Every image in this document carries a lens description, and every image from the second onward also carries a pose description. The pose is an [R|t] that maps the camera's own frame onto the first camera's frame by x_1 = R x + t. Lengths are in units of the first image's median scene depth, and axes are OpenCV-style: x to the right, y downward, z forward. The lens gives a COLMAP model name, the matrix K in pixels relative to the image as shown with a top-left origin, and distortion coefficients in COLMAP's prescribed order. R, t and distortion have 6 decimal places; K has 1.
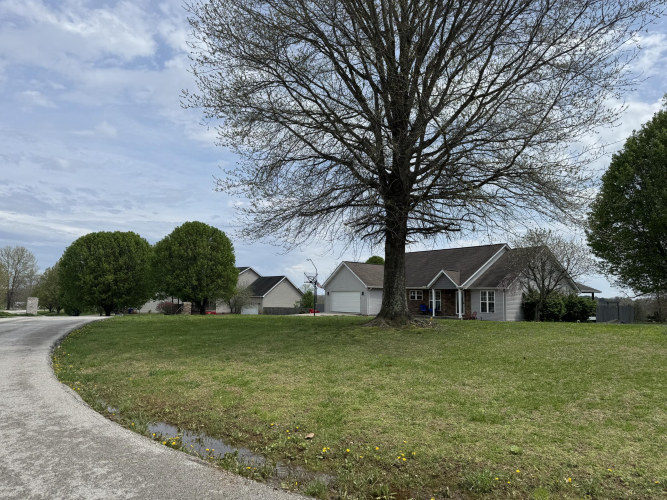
lens RADIAL K [[460.9, 0, 333.5], [0, 460.9, 250.0], [0, 0, 1]] dist [0.032848, -0.001911]
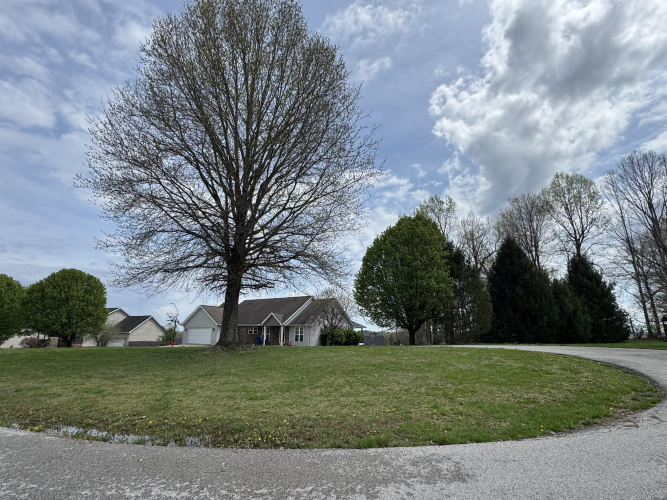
lens RADIAL K [[328.8, 0, 333.5], [0, 328.8, 250.0], [0, 0, 1]] dist [-0.009705, -0.000861]
pose [[0.925206, 0.083727, 0.370113, 0.026794], [-0.029433, 0.988250, -0.149985, -0.004841], [-0.378322, 0.127874, 0.916799, -0.101985]]
